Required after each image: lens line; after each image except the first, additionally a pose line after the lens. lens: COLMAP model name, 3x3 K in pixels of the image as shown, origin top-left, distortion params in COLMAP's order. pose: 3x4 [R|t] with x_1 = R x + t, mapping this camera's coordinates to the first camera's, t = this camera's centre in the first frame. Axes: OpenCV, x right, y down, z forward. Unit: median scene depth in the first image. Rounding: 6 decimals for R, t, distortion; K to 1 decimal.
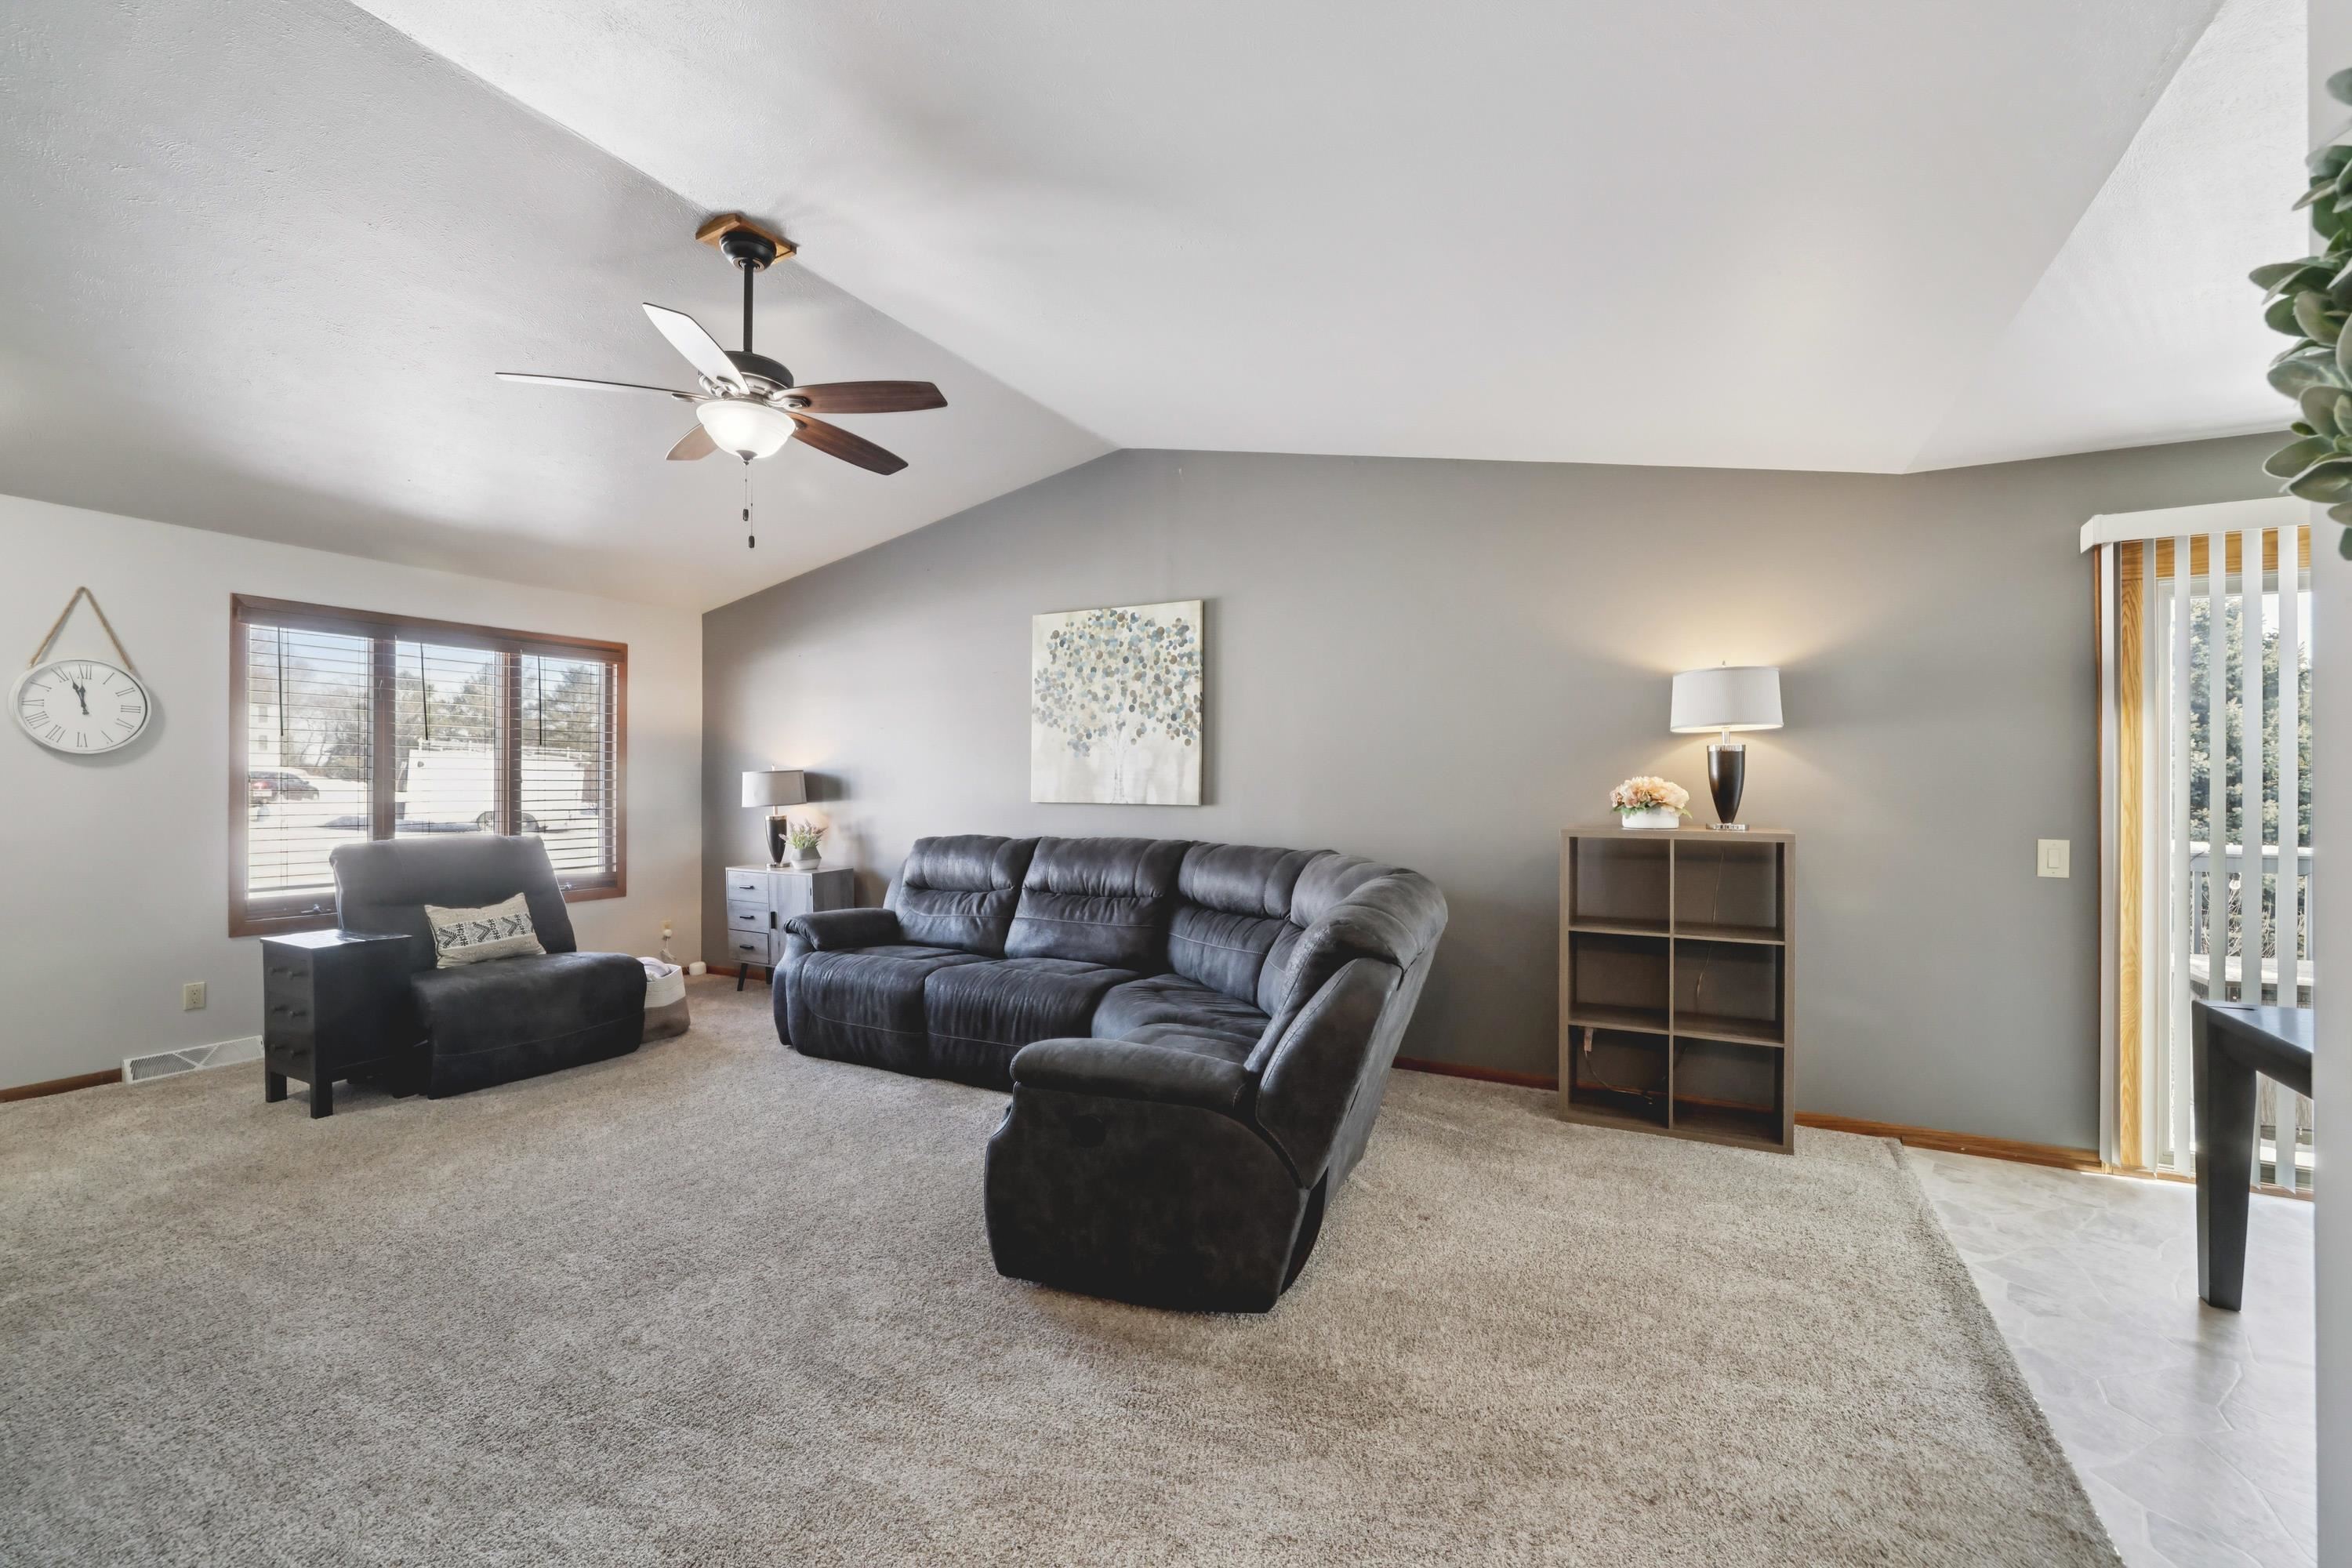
lens RADIAL K [[986.6, 0, 1174.7], [0, 986.6, 787.2], [0, 0, 1]] dist [-0.012177, -0.000183]
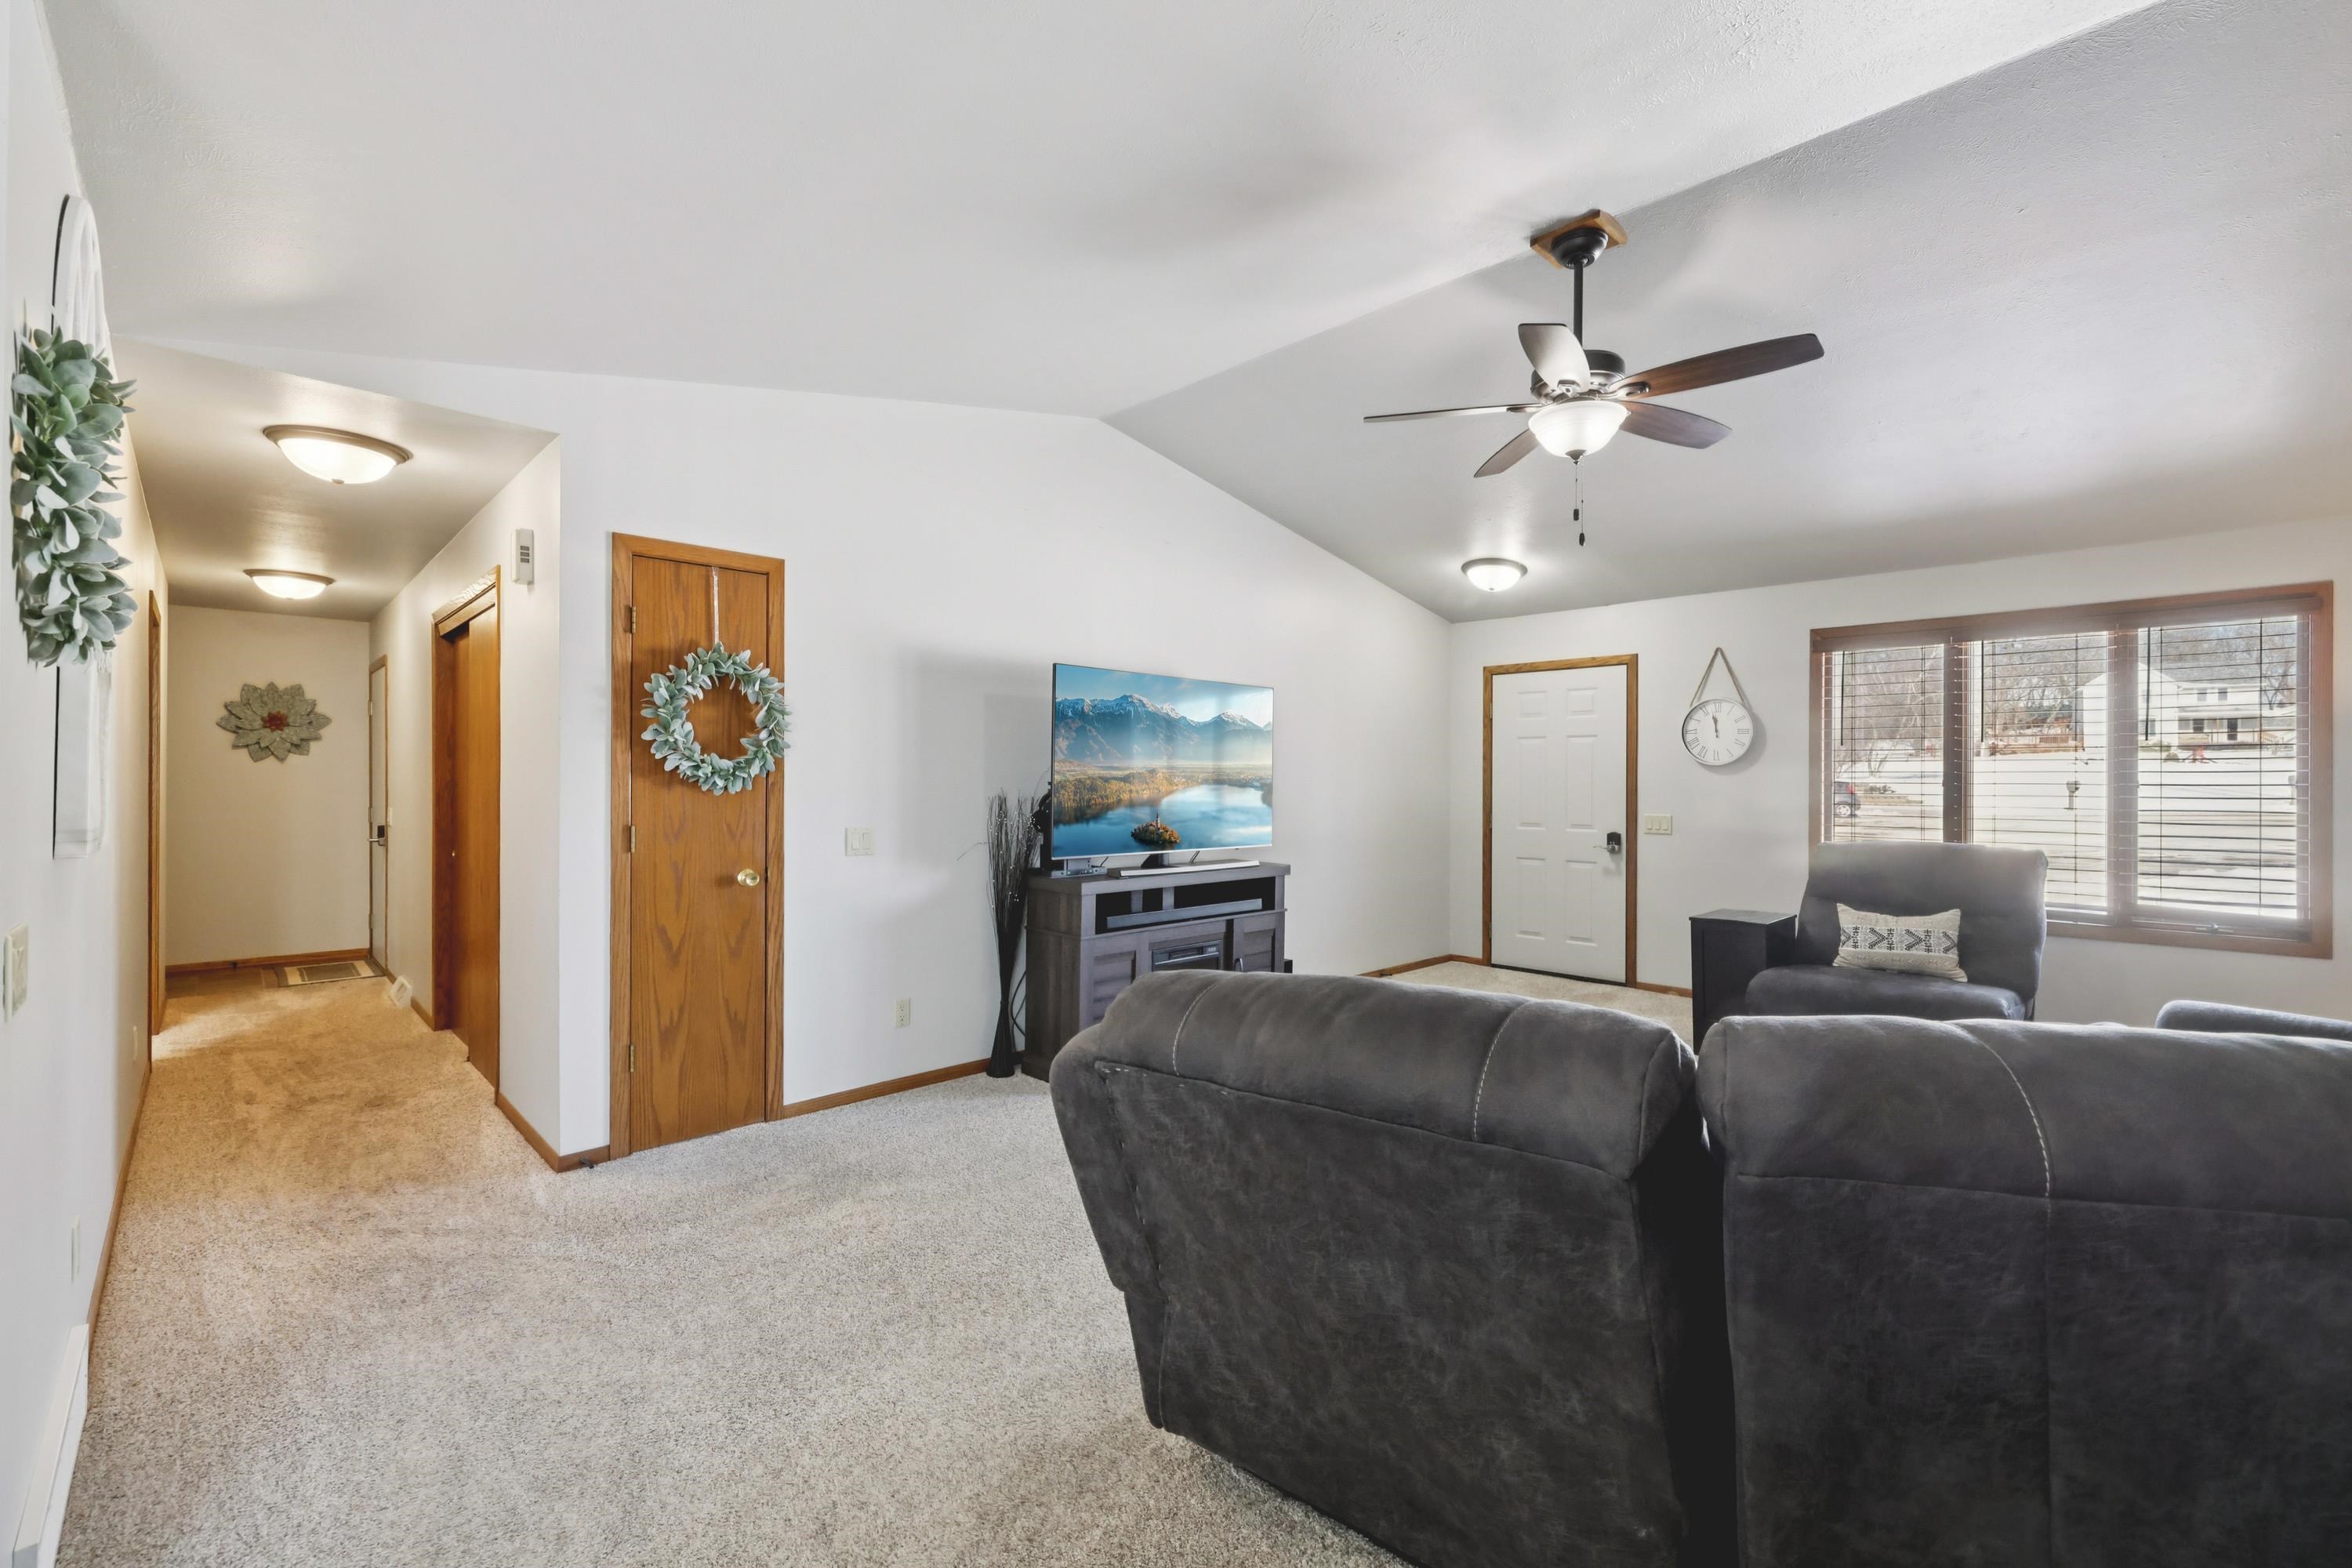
lens RADIAL K [[986.6, 0, 1182.0], [0, 986.6, 778.7], [0, 0, 1]] dist [-0.012177, -0.000183]
pose [[-0.296616, -0.008291, -0.954961, 0.458202], [-0.008874, 0.999943, -0.005925, 0.000154], [0.954956, 0.006717, -0.296673, 0.665501]]
